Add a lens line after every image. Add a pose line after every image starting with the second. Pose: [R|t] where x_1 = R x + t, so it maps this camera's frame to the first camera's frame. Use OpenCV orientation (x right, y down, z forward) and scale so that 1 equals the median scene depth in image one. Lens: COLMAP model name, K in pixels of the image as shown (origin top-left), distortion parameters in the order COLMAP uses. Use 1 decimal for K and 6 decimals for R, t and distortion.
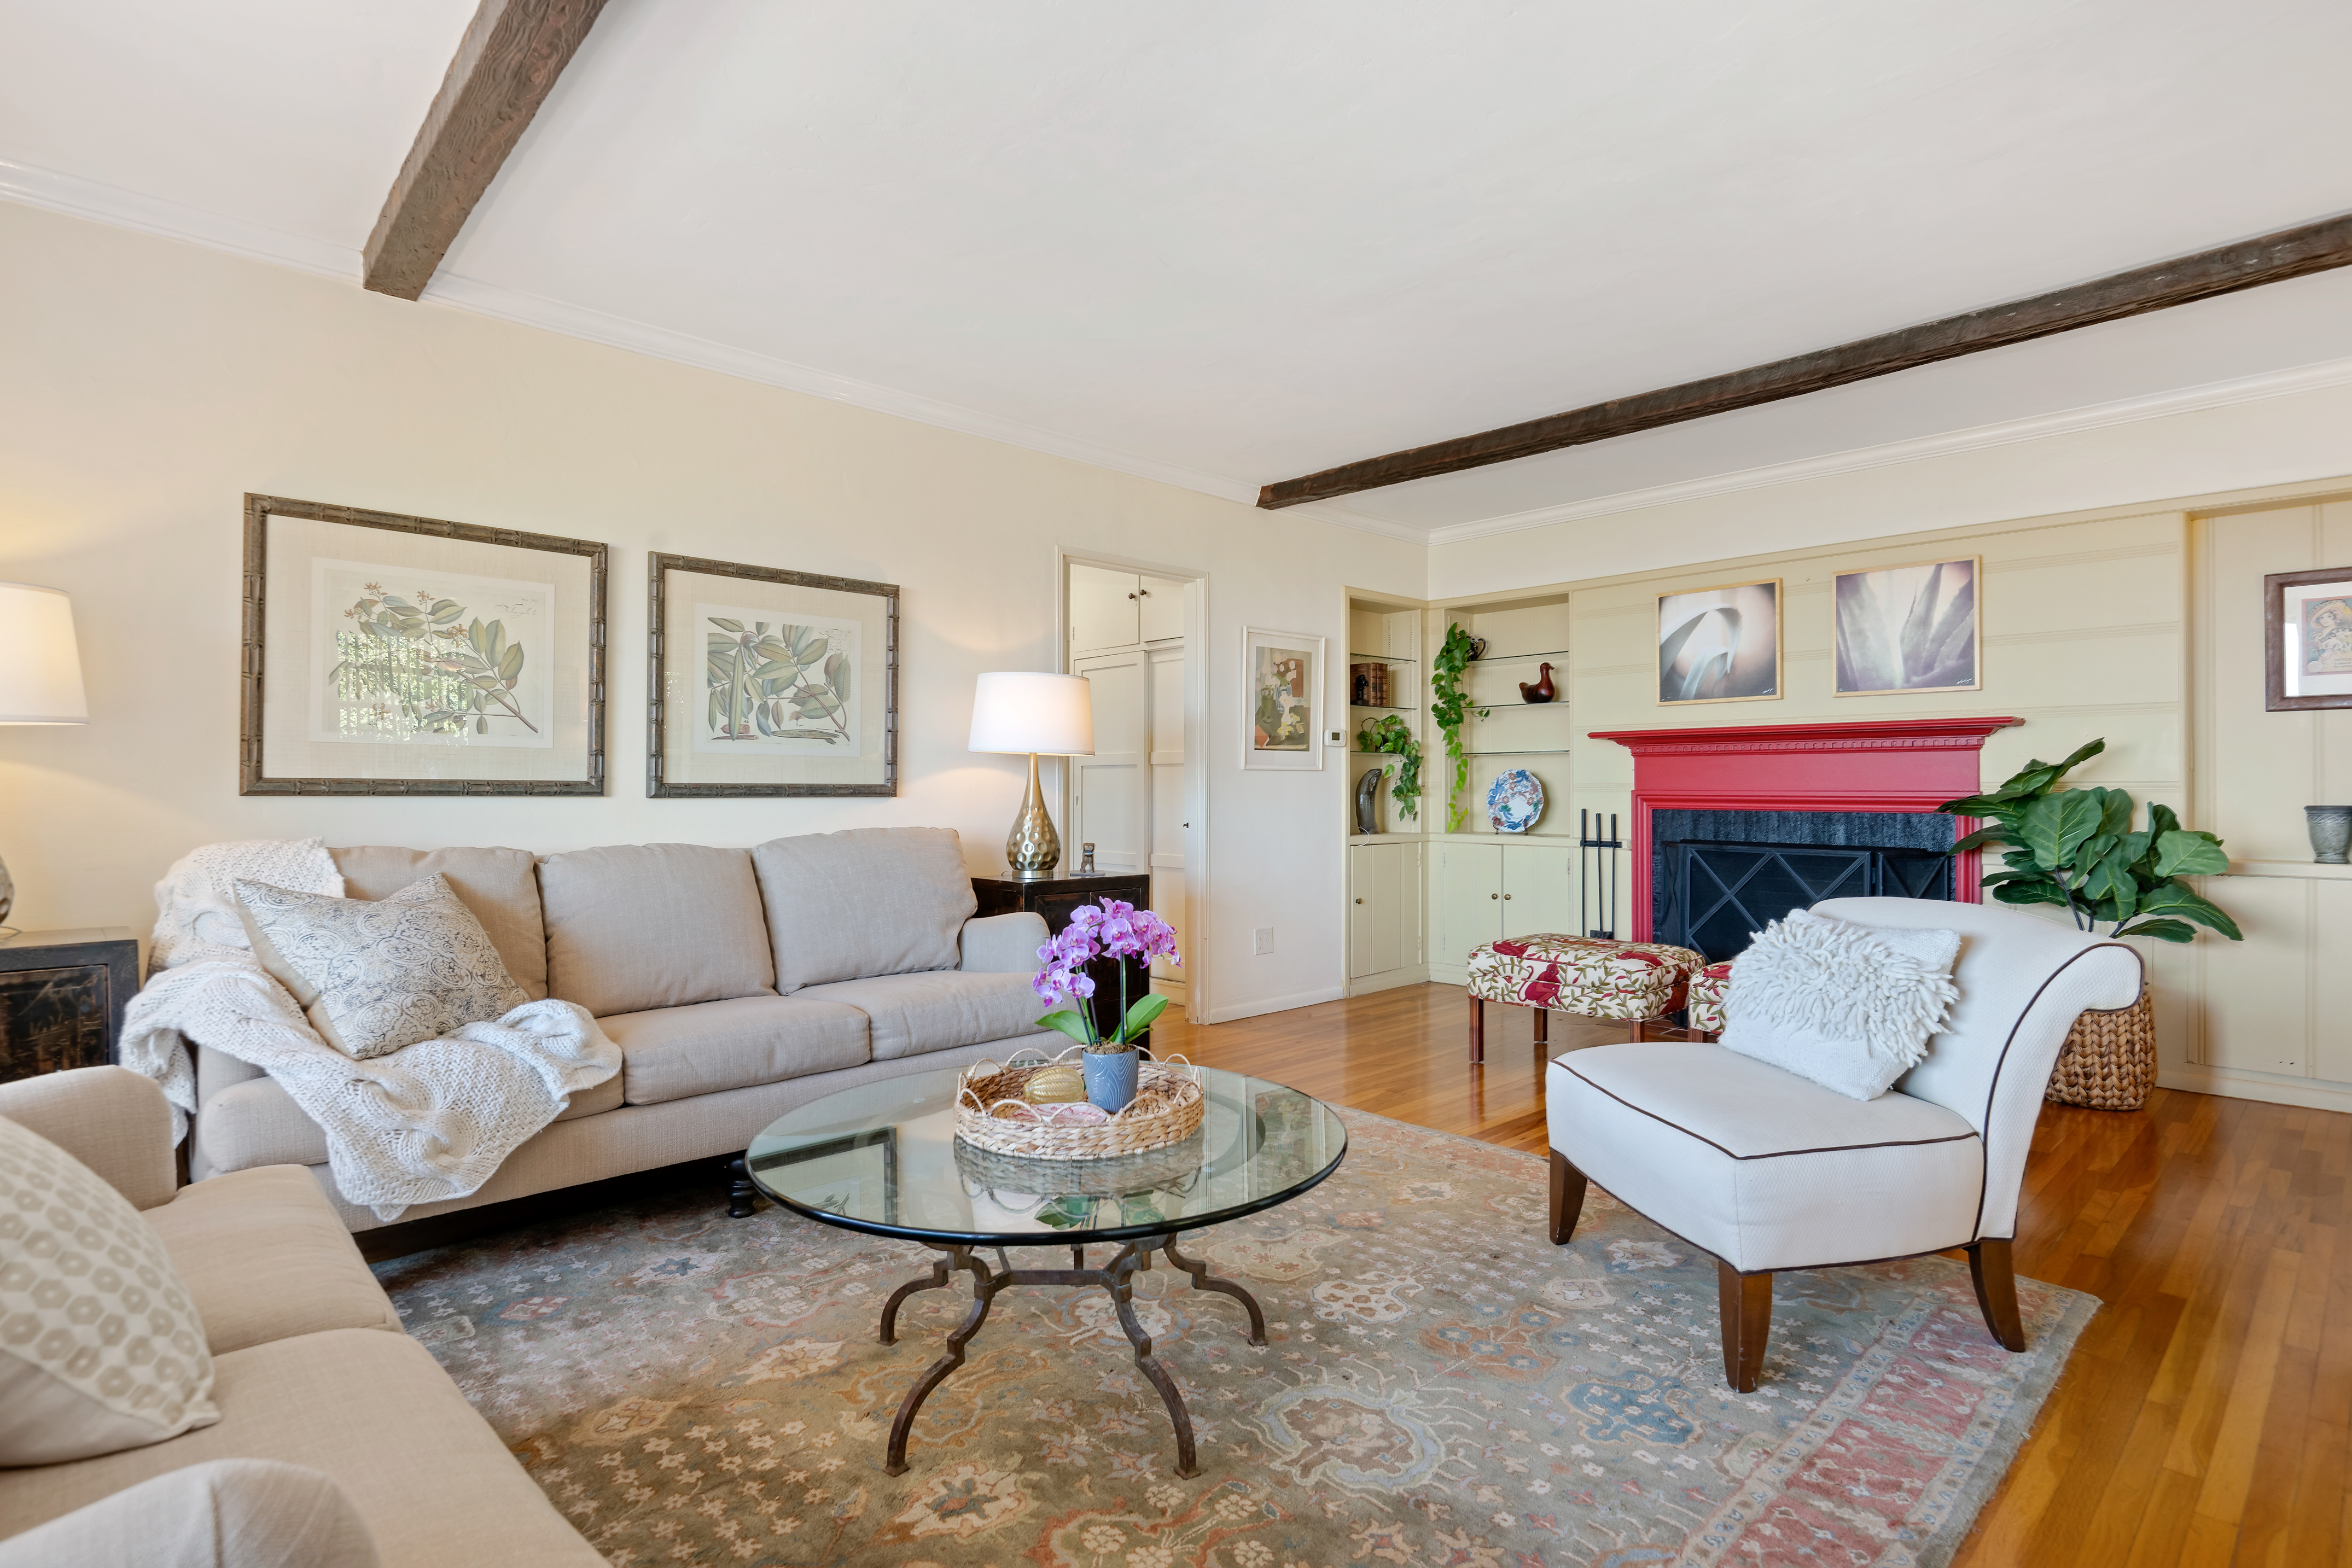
lens RADIAL K [[1172.8, 0, 1176.3], [0, 1172.8, 779.7], [0, 0, 1]] dist [0.001792, -0.006130]
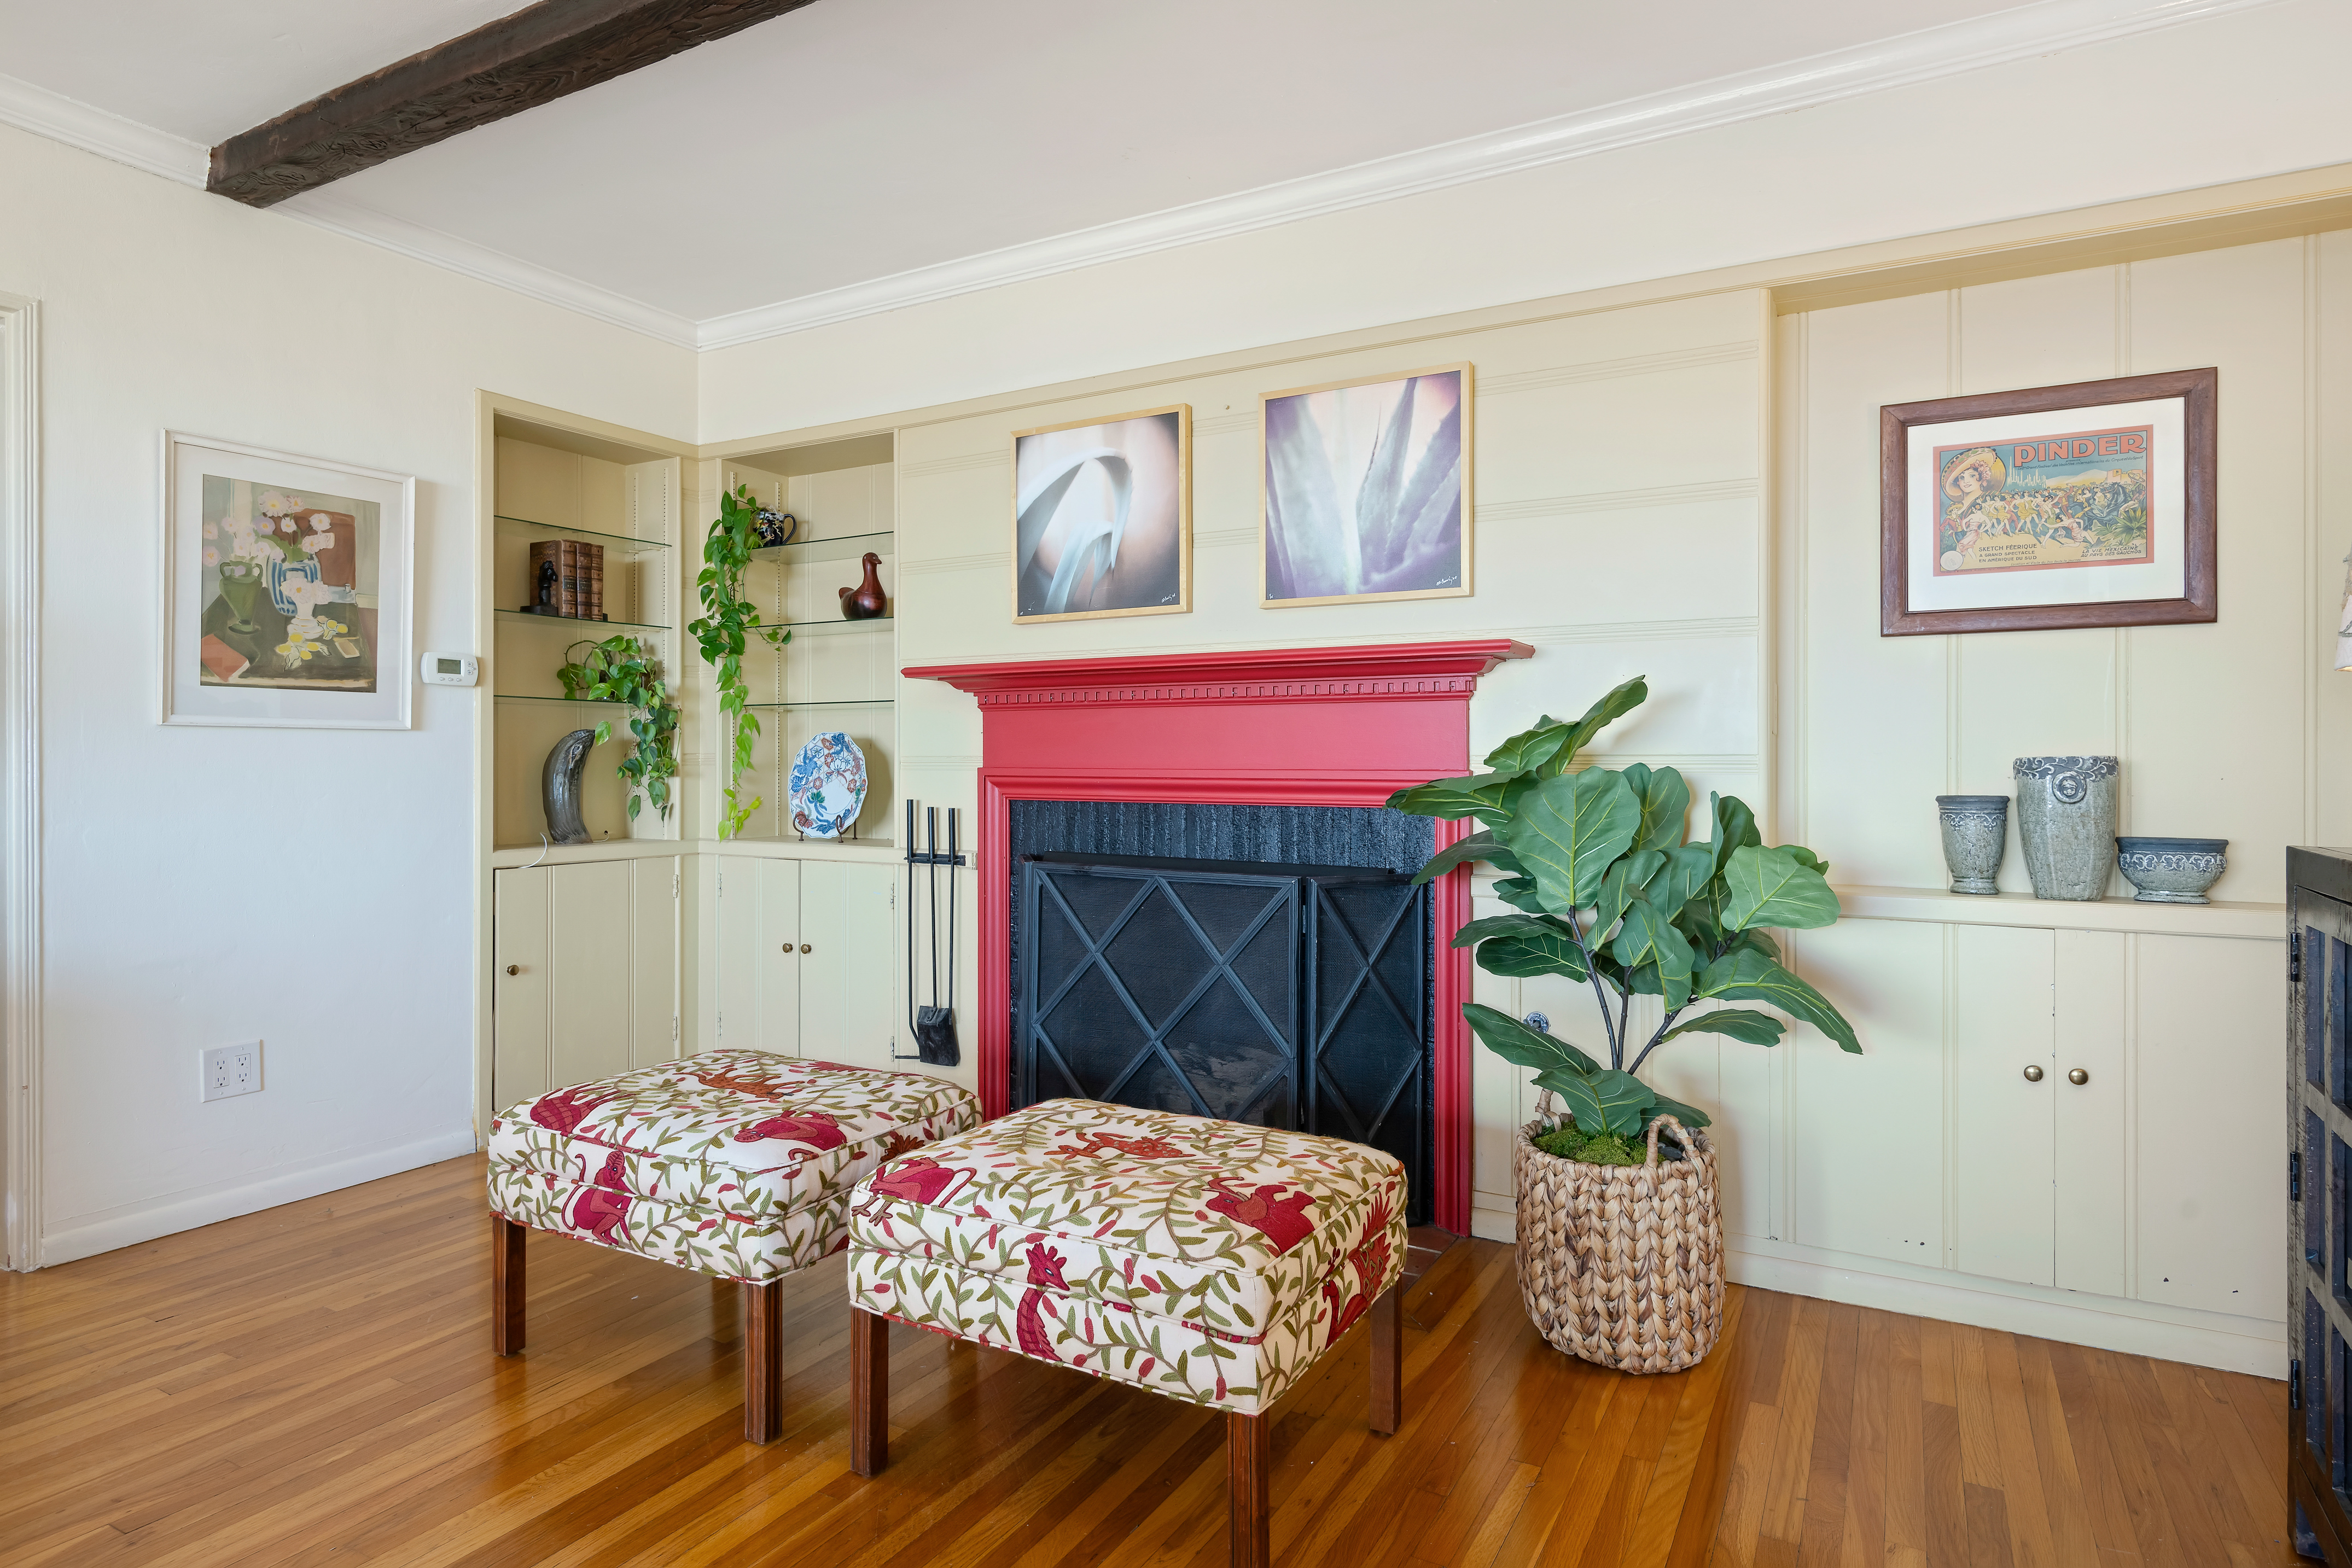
lens RADIAL K [[1294.3, 0, 1180.8], [0, 1294.3, 756.6], [0, 0, 1]] dist [0.011599, -0.001690]
pose [[0.954396, 0.002665, 0.298531, 0.348819], [-0.003485, 0.999991, 0.002217, 0.002094], [-0.298522, -0.003156, 0.954397, 0.419427]]
